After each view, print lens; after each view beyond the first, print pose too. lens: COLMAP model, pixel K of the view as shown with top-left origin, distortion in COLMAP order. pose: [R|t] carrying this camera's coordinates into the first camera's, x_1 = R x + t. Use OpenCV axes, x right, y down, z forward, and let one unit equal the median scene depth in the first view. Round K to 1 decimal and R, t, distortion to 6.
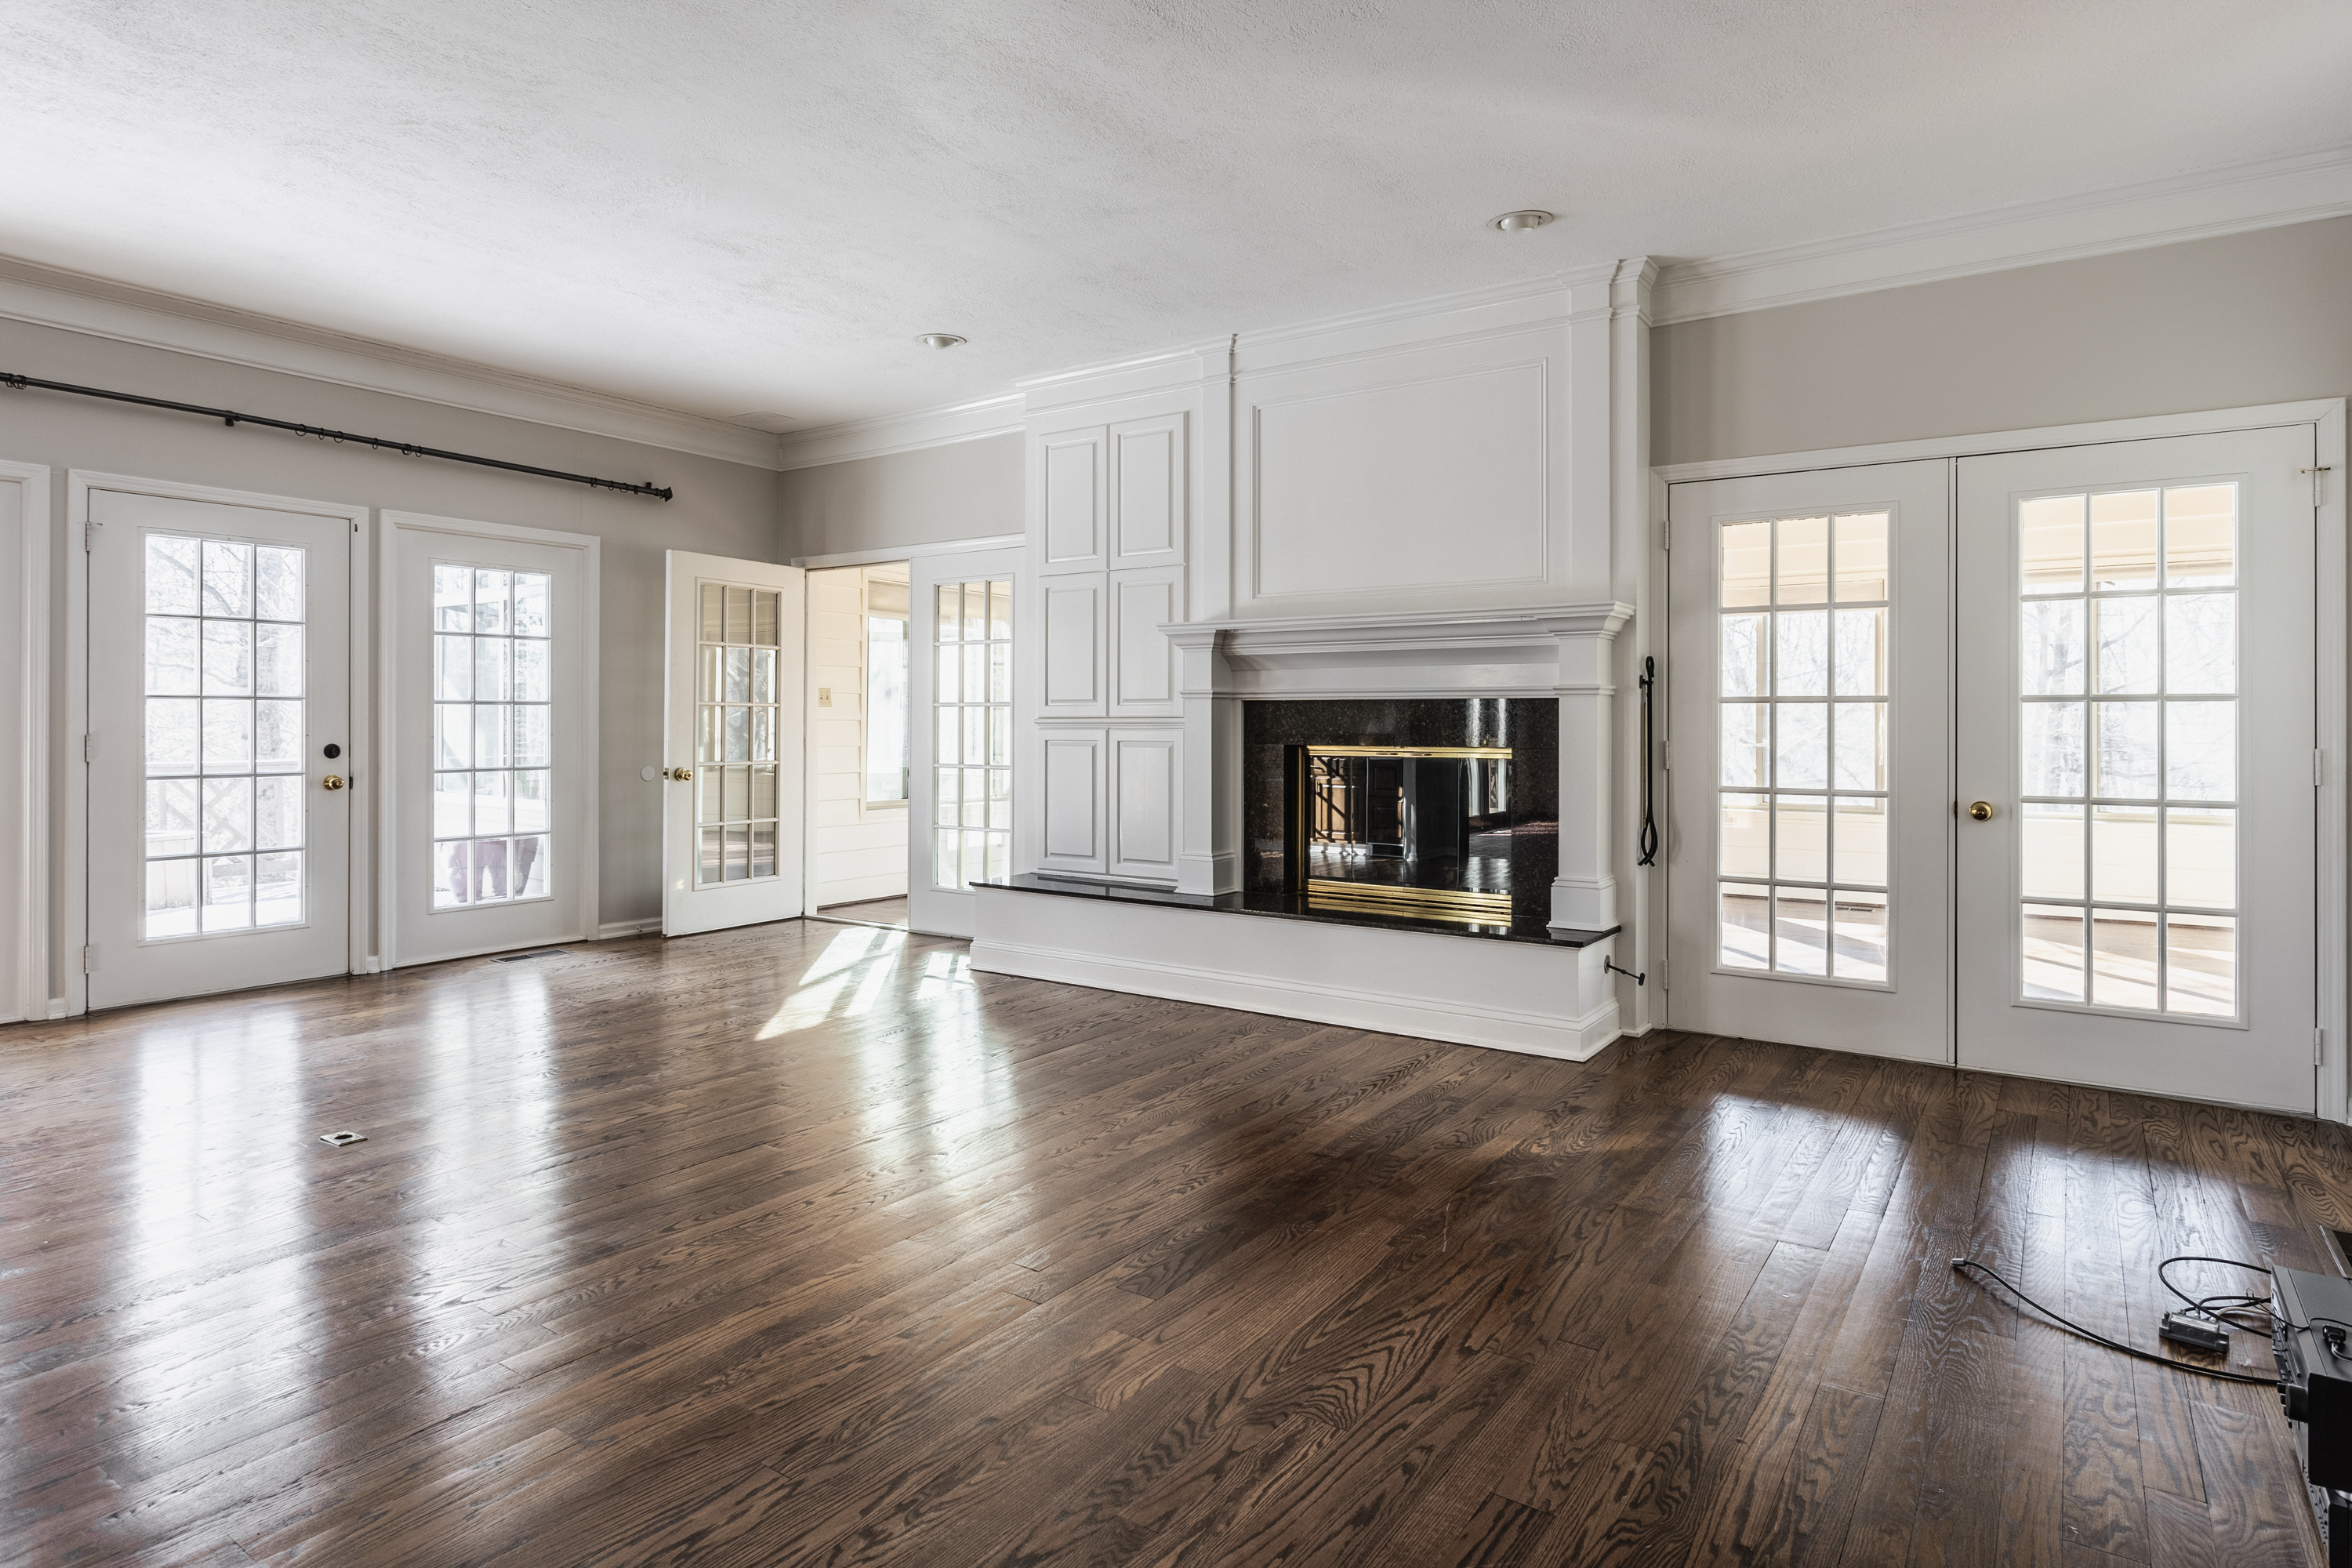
lens RADIAL K [[1290.8, 0, 1186.3], [0, 1290.8, 720.4], [0, 0, 1]] dist [0.000829, 0.000368]
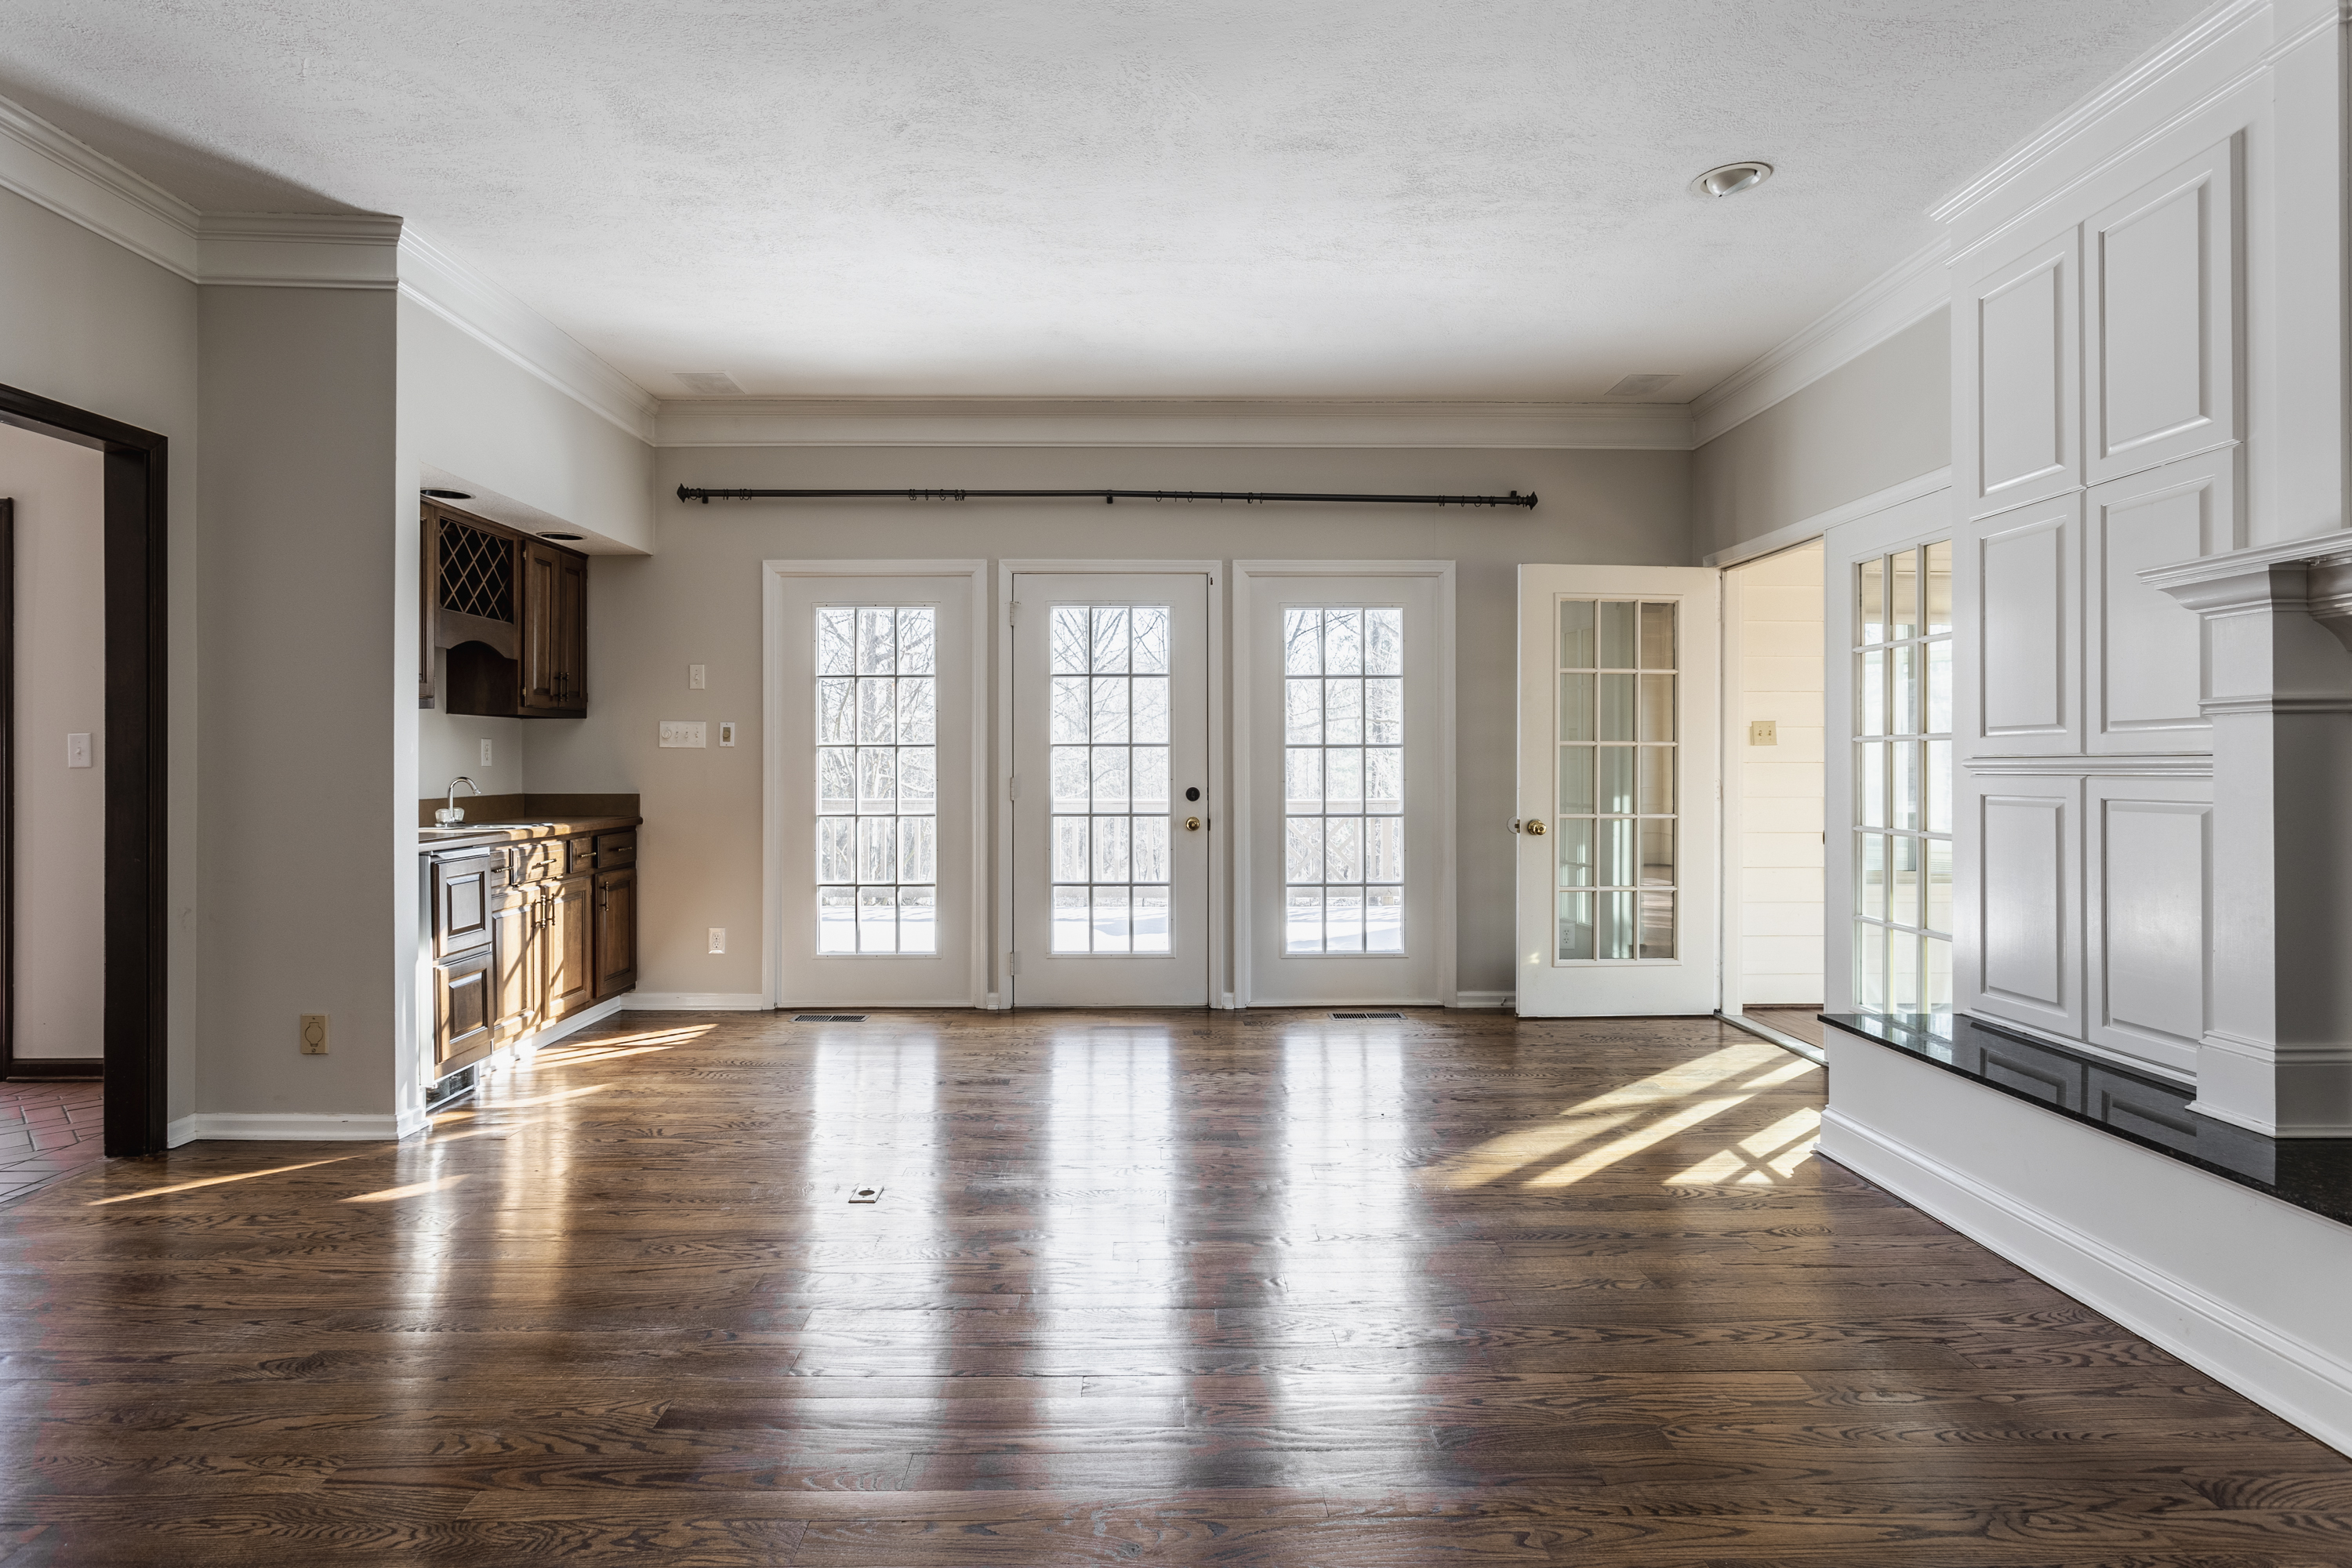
lens RADIAL K [[1218.1, 0, 1168.6], [0, 1218.1, 762.0], [0, 0, 1]] dist [-0.000323, 0.000218]
pose [[0.581110, -0.005080, -0.813809, 0.134923], [0.003839, 0.999987, -0.003501, 0.000745], [0.813816, -0.001090, 0.581122, 0.384173]]
